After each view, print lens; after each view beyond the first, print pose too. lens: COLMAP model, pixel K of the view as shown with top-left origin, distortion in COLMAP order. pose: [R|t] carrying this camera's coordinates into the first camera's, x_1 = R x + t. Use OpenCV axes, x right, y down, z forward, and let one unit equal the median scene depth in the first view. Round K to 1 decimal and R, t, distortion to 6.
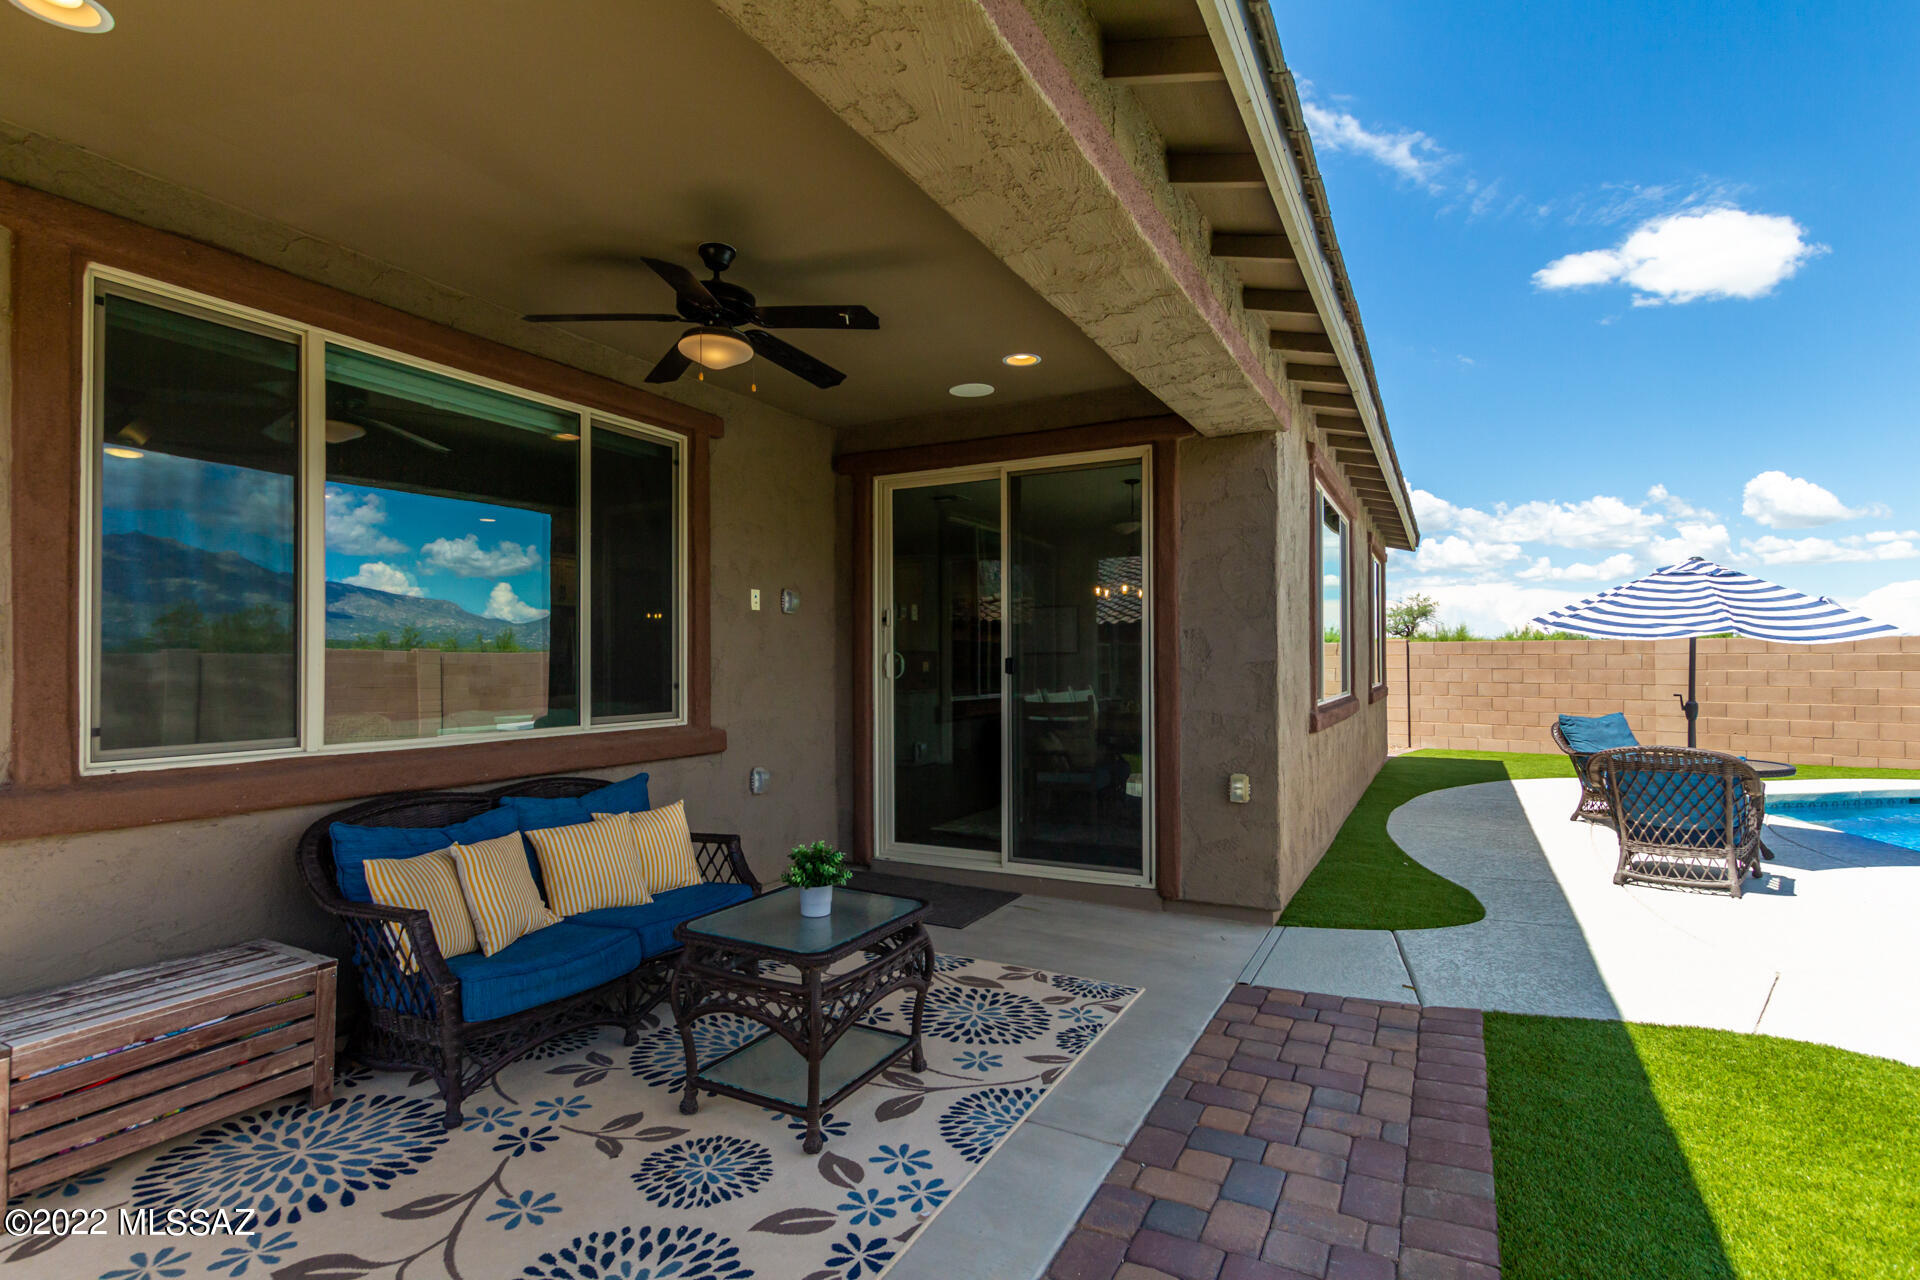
lens RADIAL K [[936.2, 0, 960.8], [0, 936.2, 644.6], [0, 0, 1]] dist [0.009624, -0.011724]
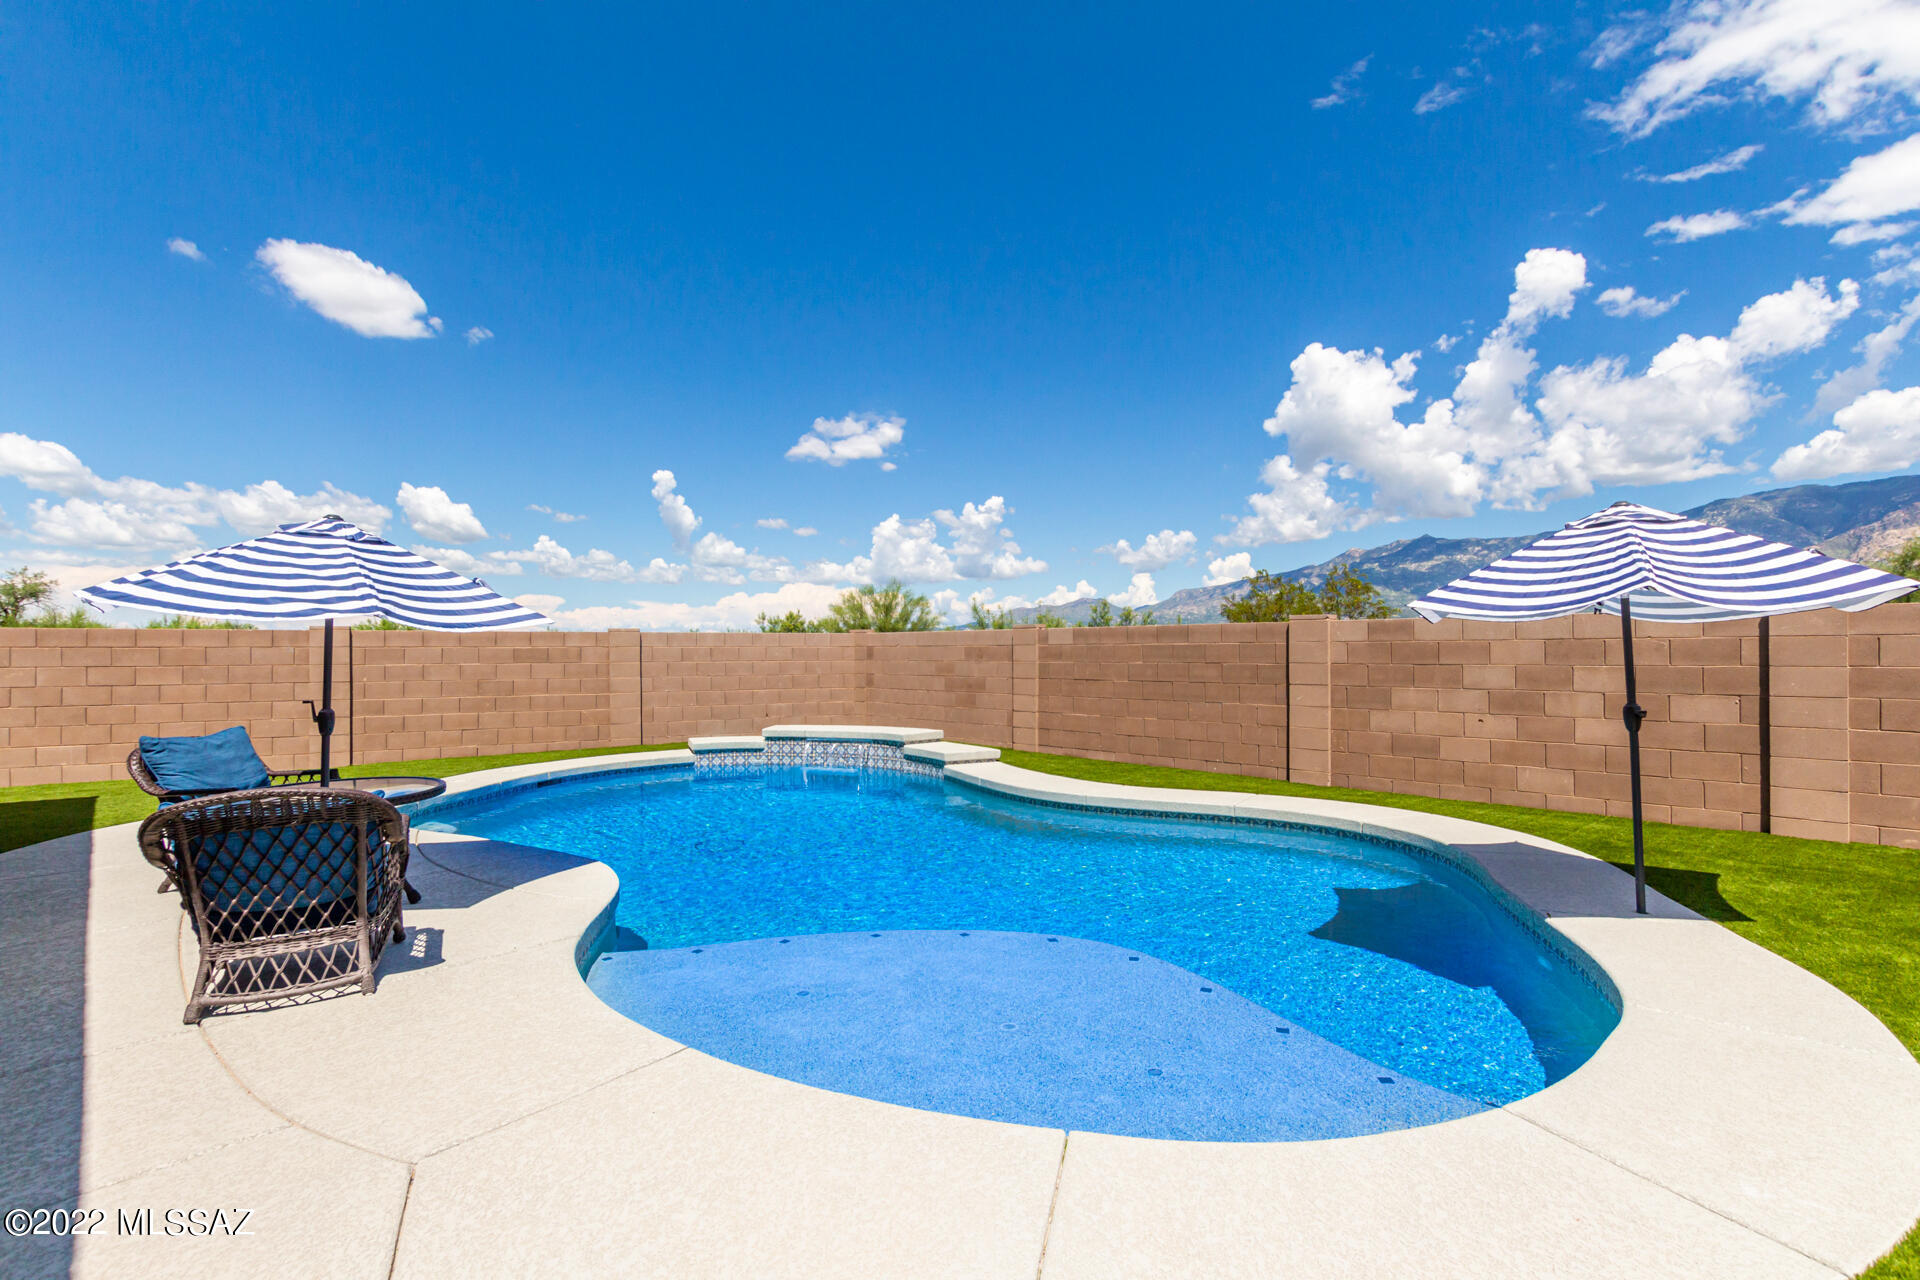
lens RADIAL K [[961.1, 0, 917.2], [0, 961.1, 645.7], [0, 0, 1]] dist [0.036992, -0.000531]
pose [[0.382154, 0.005100, 0.924085, 0.246763], [-0.012196, 0.999926, -0.000475, 0.004761], [-0.924018, -0.011089, 0.382187, 0.275799]]
